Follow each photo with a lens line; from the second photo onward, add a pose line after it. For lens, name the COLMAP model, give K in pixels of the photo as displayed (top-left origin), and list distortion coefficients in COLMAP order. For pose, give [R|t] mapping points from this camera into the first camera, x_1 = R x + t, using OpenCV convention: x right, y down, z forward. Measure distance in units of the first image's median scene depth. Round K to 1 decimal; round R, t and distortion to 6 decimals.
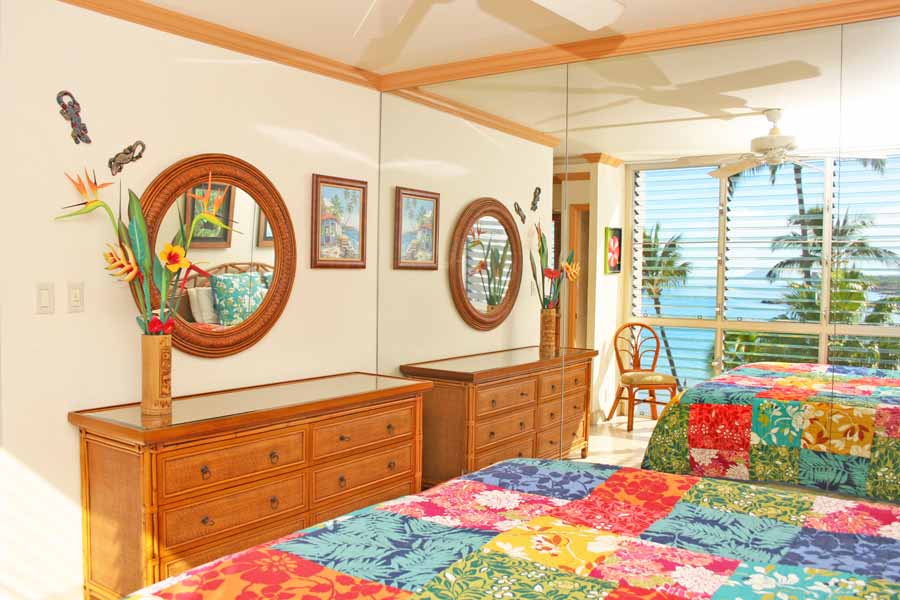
lens RADIAL K [[742.4, 0, 456.4], [0, 742.4, 288.5], [0, 0, 1]] dist [-0.093301, 0.014775]
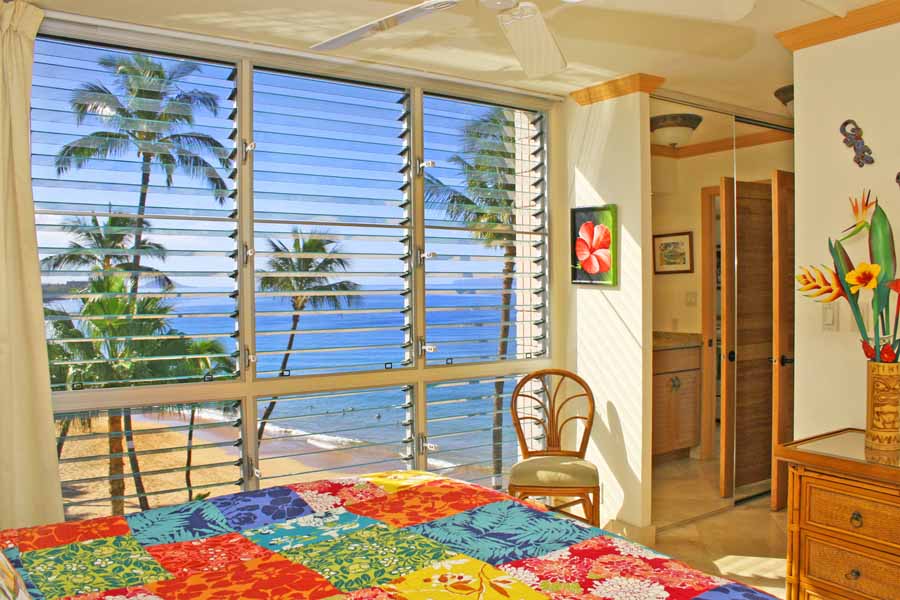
lens RADIAL K [[742.4, 0, 456.4], [0, 742.4, 288.5], [0, 0, 1]] dist [-0.093301, 0.014775]
pose [[-0.355985, -0.012064, -0.934414, 0.904342], [-0.017510, 0.999827, -0.006237, -0.018764], [0.934328, 0.014142, -0.356134, 1.200247]]
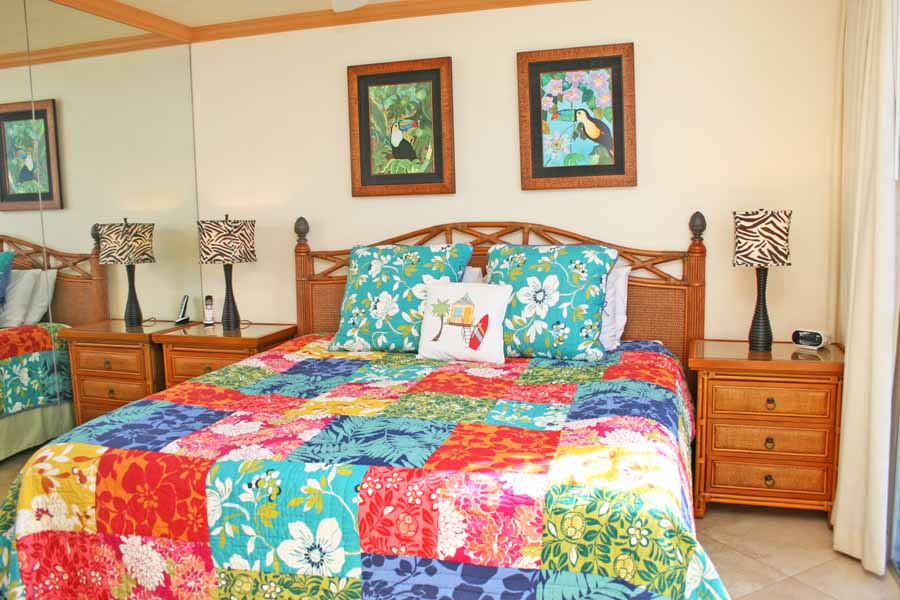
lens RADIAL K [[742.4, 0, 456.4], [0, 742.4, 288.5], [0, 0, 1]] dist [-0.093301, 0.014775]
pose [[-0.302873, -0.114656, 0.946109, -1.126037], [0.039634, 0.990363, 0.132707, -0.049271], [-0.952207, 0.077691, -0.295410, 1.091835]]
